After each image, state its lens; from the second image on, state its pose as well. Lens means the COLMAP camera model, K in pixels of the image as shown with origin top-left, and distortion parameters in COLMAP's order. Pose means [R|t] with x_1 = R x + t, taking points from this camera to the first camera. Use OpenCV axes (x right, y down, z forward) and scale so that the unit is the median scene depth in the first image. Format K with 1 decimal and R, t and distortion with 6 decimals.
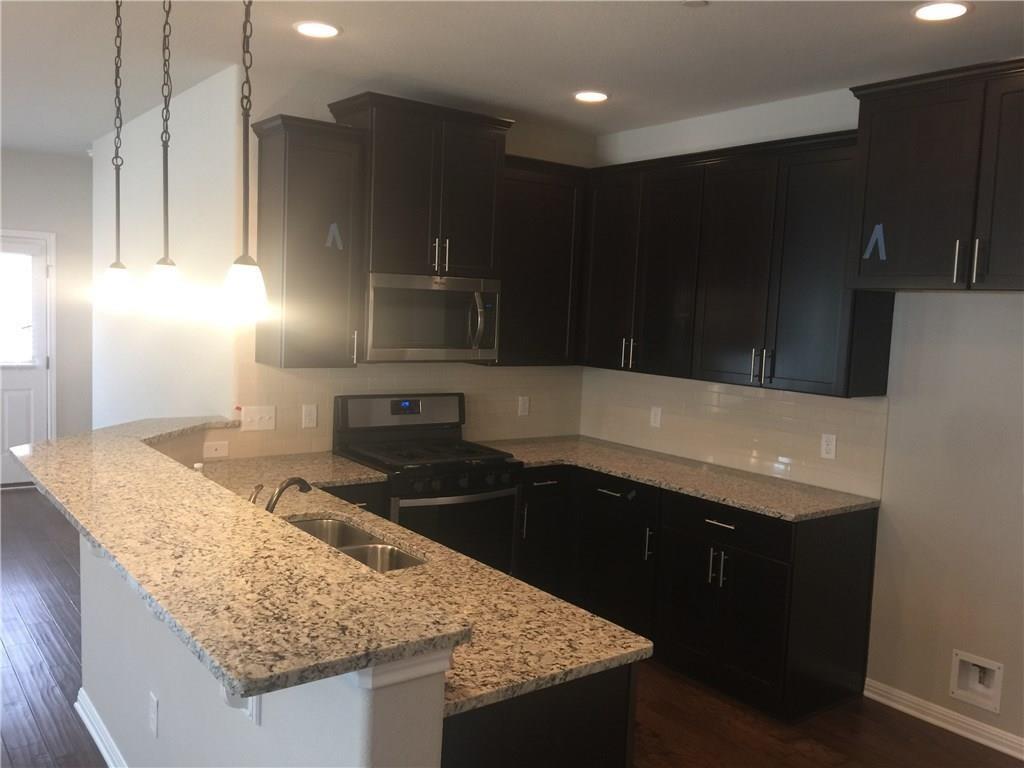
lens RADIAL K [[864.1, 0, 504.5], [0, 864.1, 364.5], [0, 0, 1]] dist [0.083647, -0.138871]
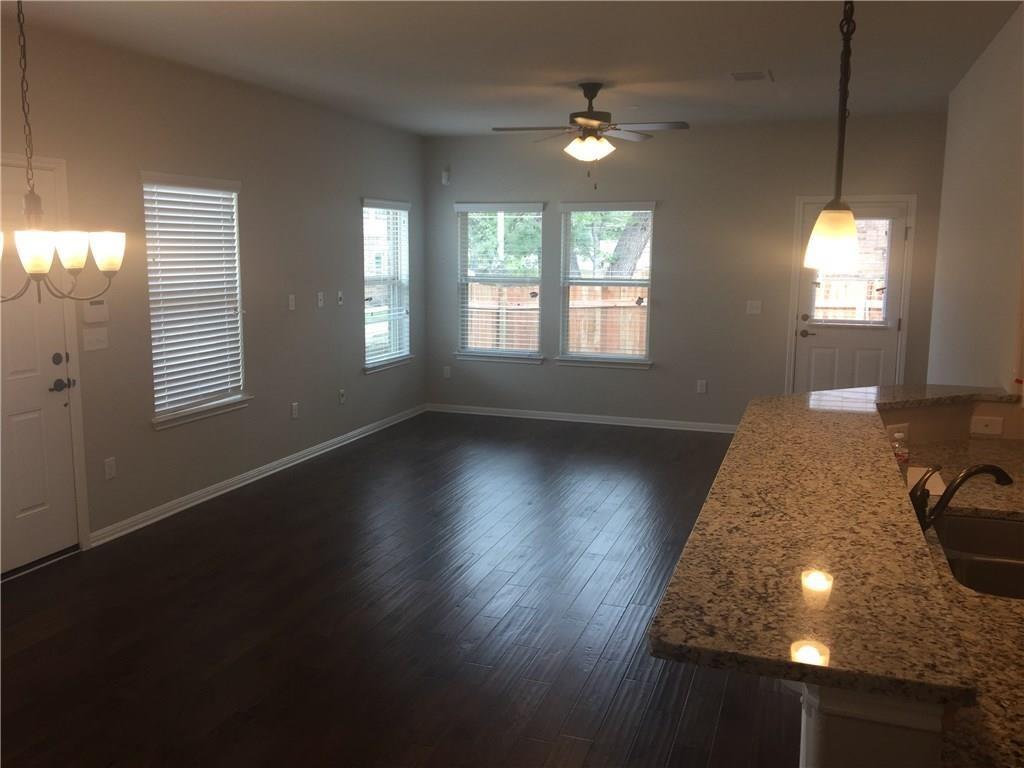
lens RADIAL K [[864.1, 0, 504.5], [0, 864.1, 364.5], [0, 0, 1]] dist [0.083647, -0.138871]
pose [[0.548910, 0.068994, -0.833029, 0.268119], [-0.035517, 0.997613, 0.059222, 0.002584], [0.835127, -0.002921, 0.550050, 0.219304]]
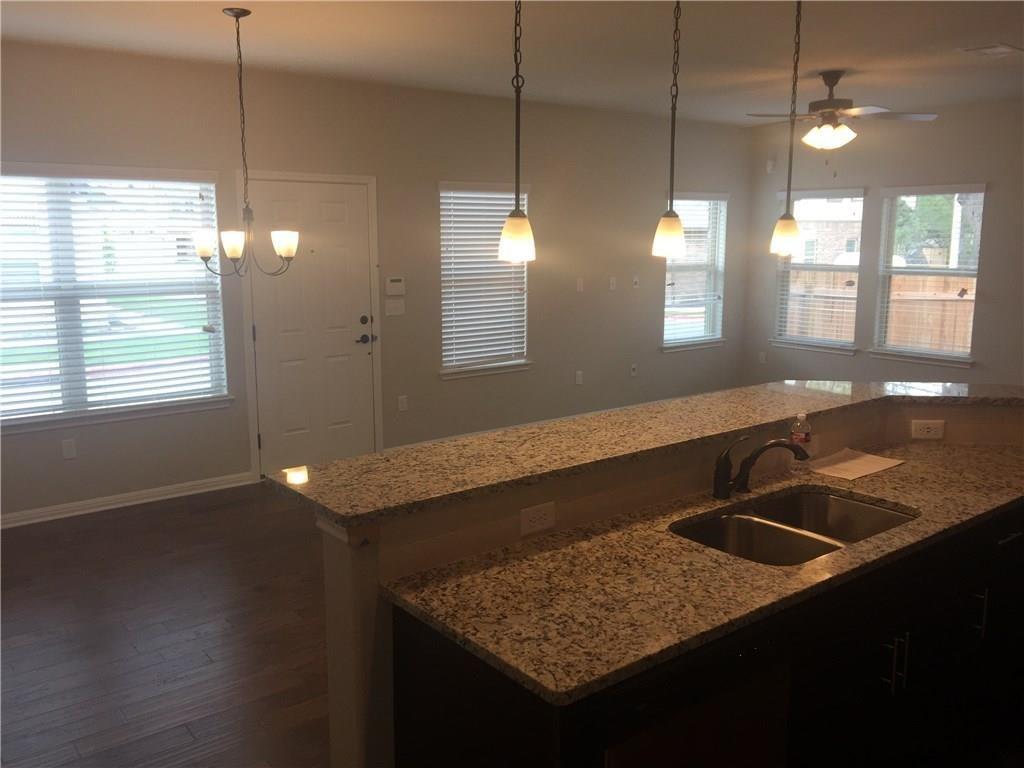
lens RADIAL K [[864.1, 0, 504.5], [0, 864.1, 364.5], [0, 0, 1]] dist [0.083647, -0.138871]
pose [[0.021781, 0.104491, -0.994287, 0.901944], [-0.063303, 0.992672, 0.102934, -0.032542], [0.997757, 0.060700, 0.028236, 0.935975]]
